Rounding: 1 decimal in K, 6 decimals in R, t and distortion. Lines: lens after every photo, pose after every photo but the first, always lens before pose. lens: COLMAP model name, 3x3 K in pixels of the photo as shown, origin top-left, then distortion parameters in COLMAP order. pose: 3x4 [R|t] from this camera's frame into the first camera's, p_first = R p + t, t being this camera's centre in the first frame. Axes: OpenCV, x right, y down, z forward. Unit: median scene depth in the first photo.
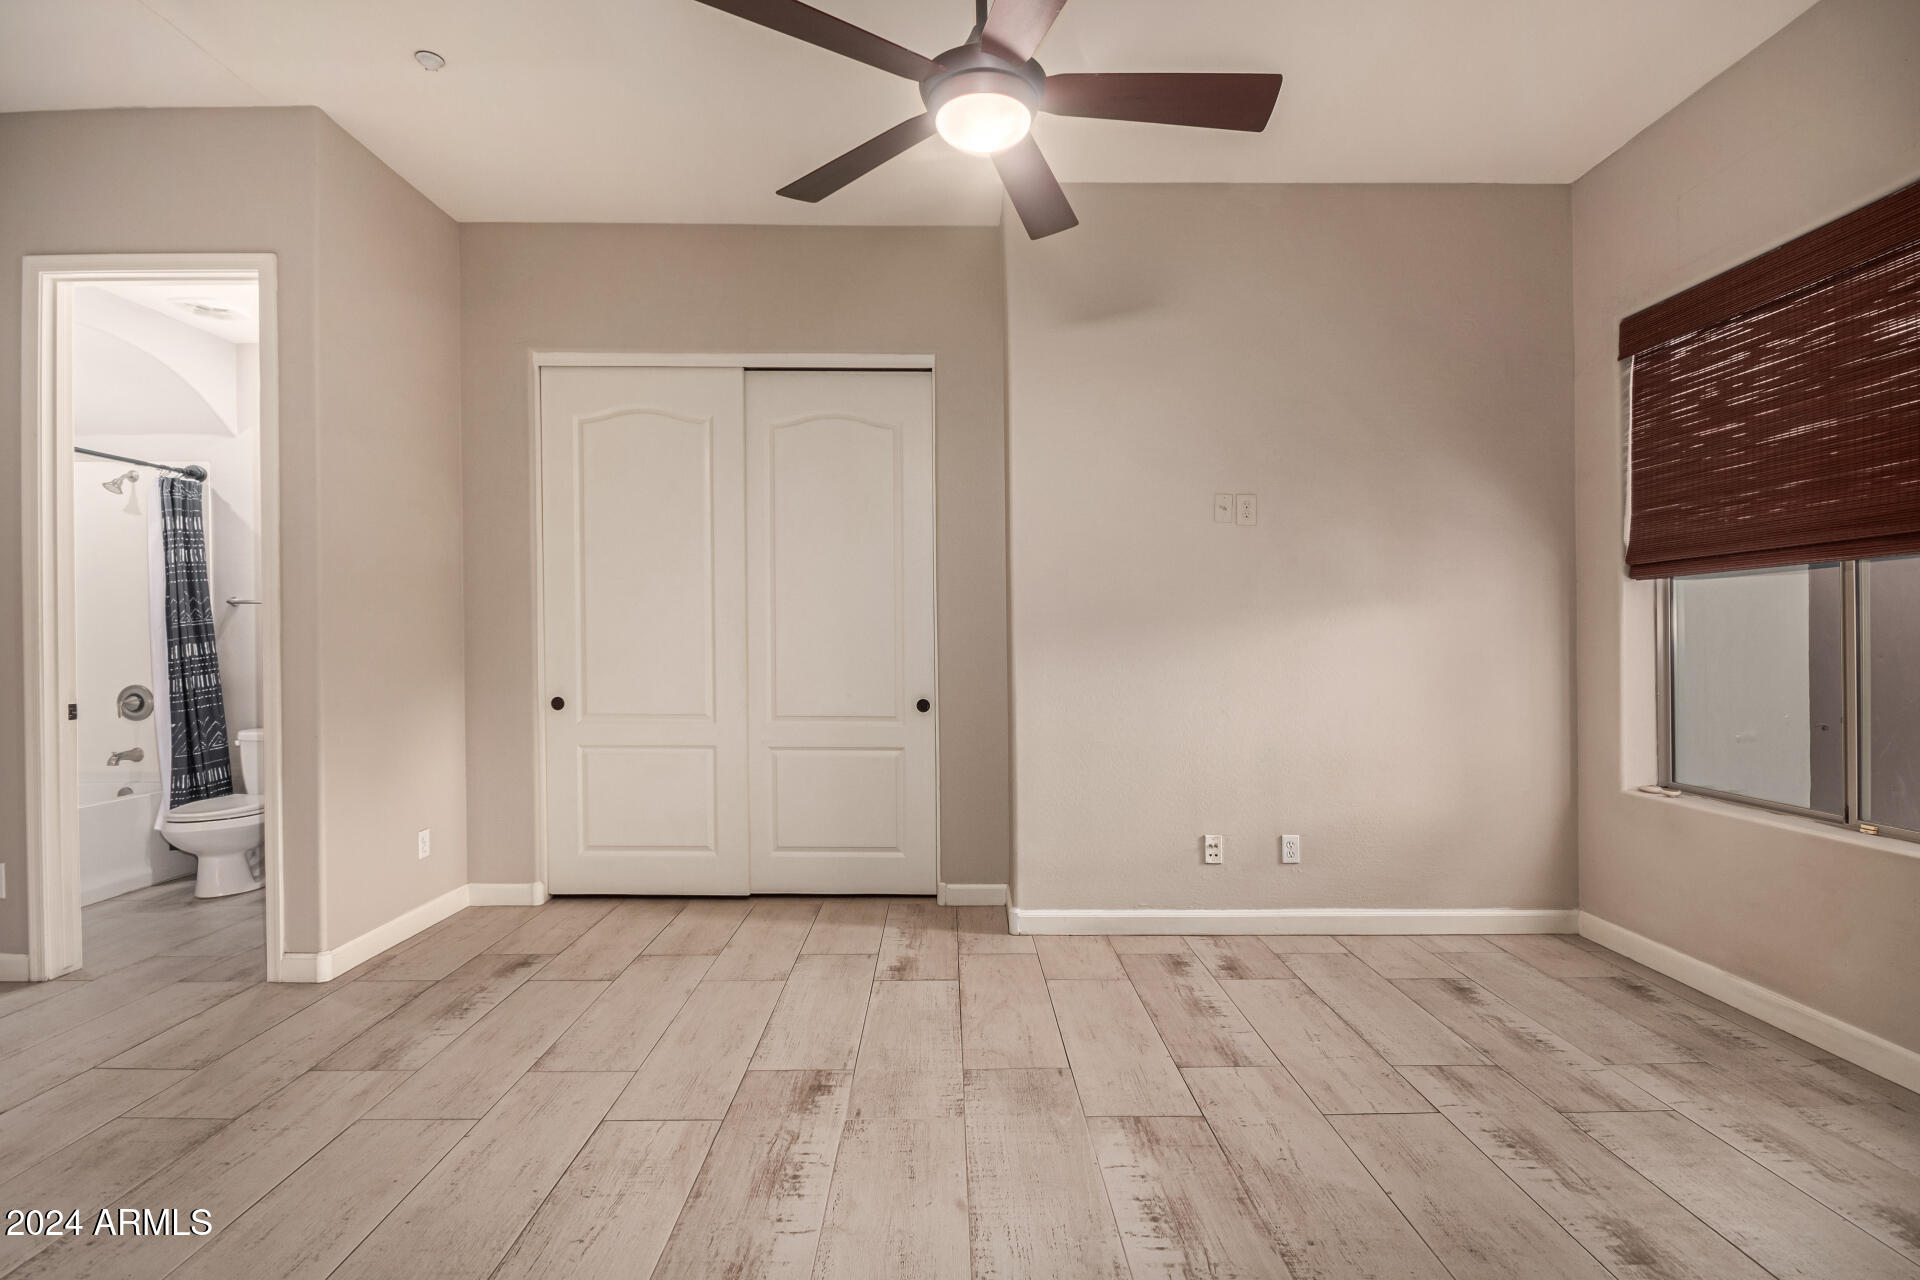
lens RADIAL K [[886.3, 0, 954.1], [0, 886.3, 653.3], [0, 0, 1]] dist [-0.001359, -0.000177]
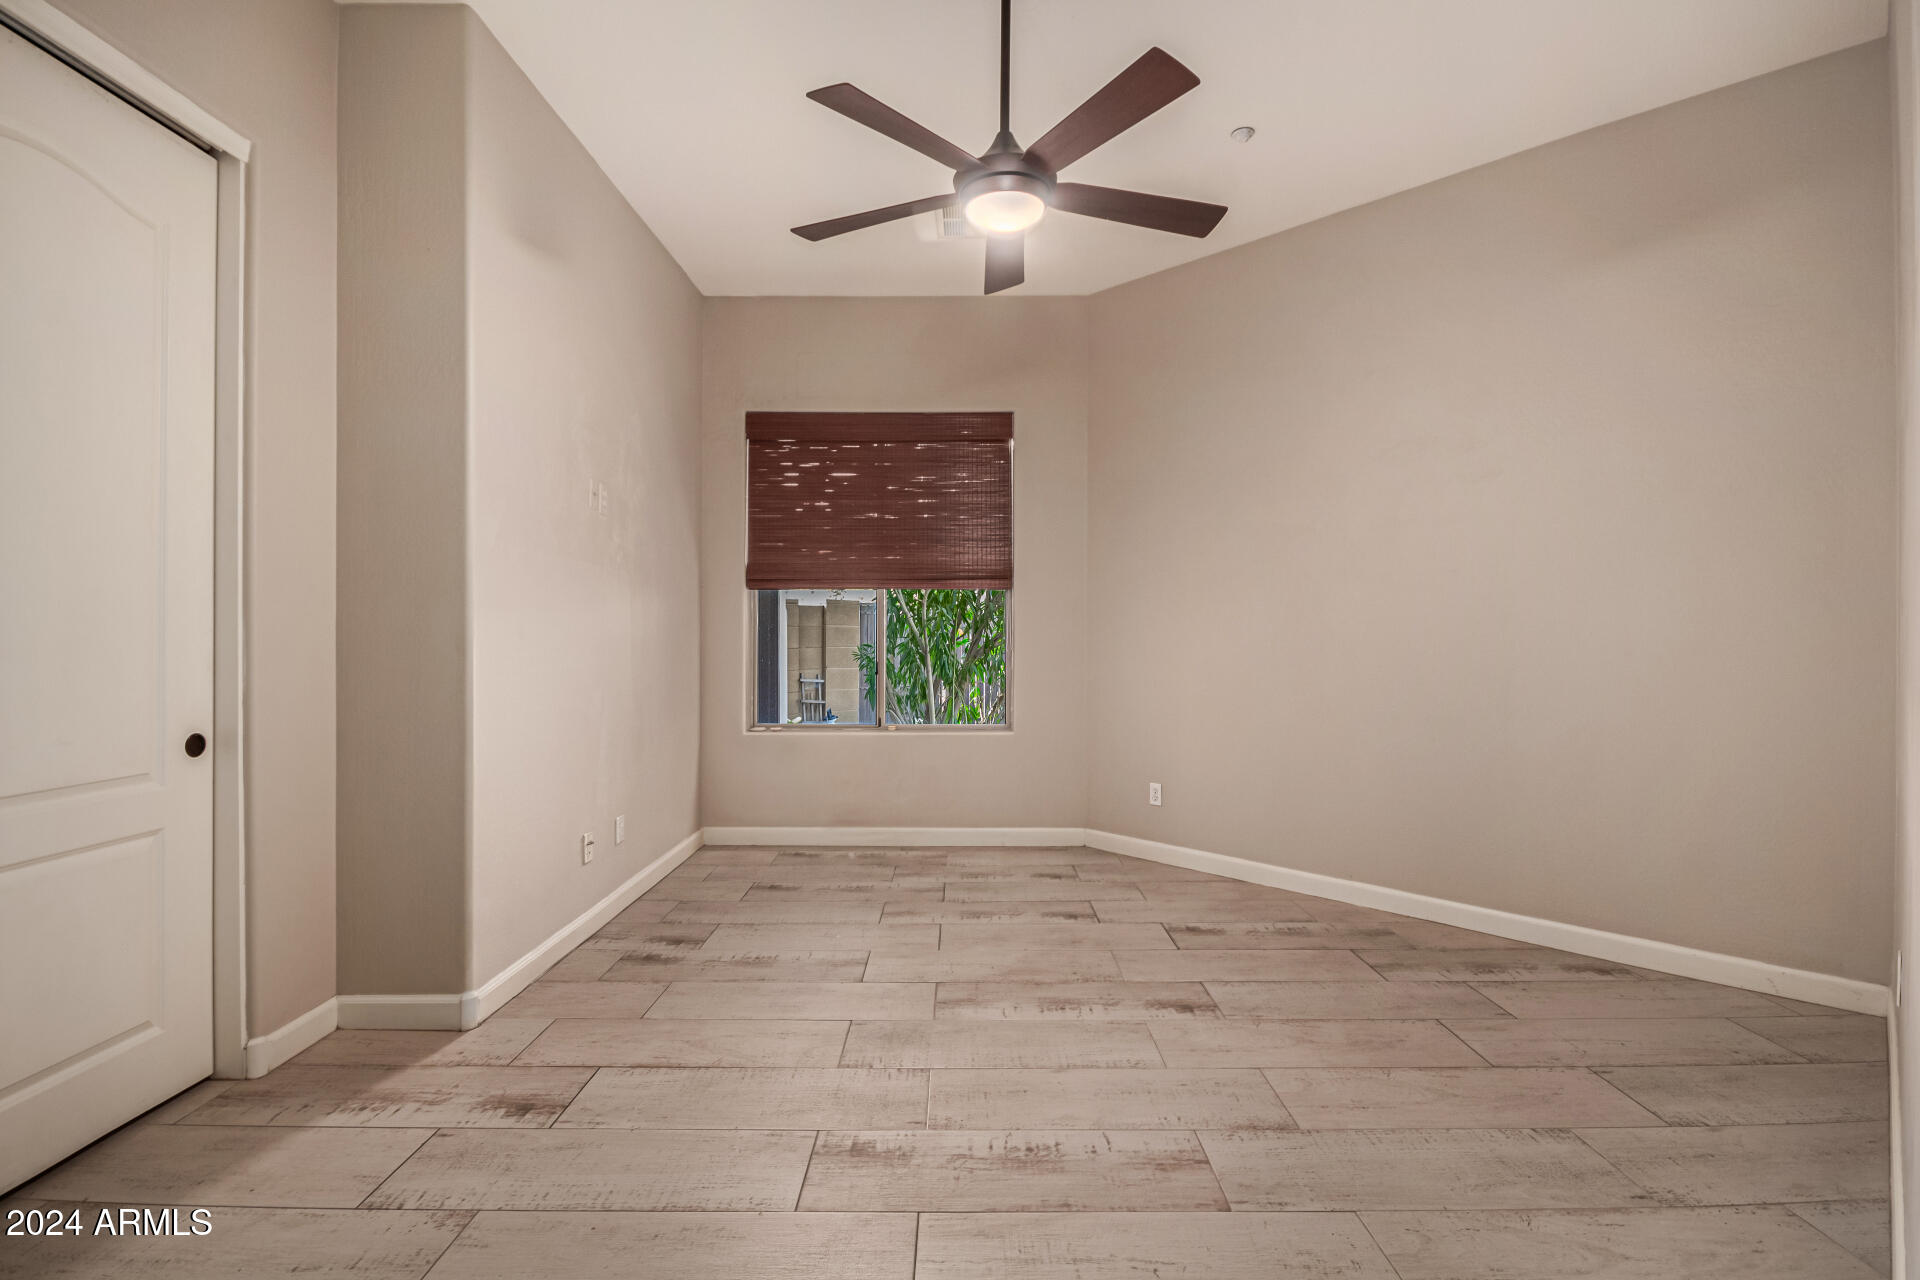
lens RADIAL K [[891.9, 0, 967.1], [0, 891.9, 632.6], [0, 0, 1]] dist [0.002753, 0.000052]
pose [[0.011792, -0.002645, 0.999927, -0.815236], [0.007491, 0.999969, 0.002556, -0.013065], [-0.999902, 0.007460, 0.011812, 0.701521]]
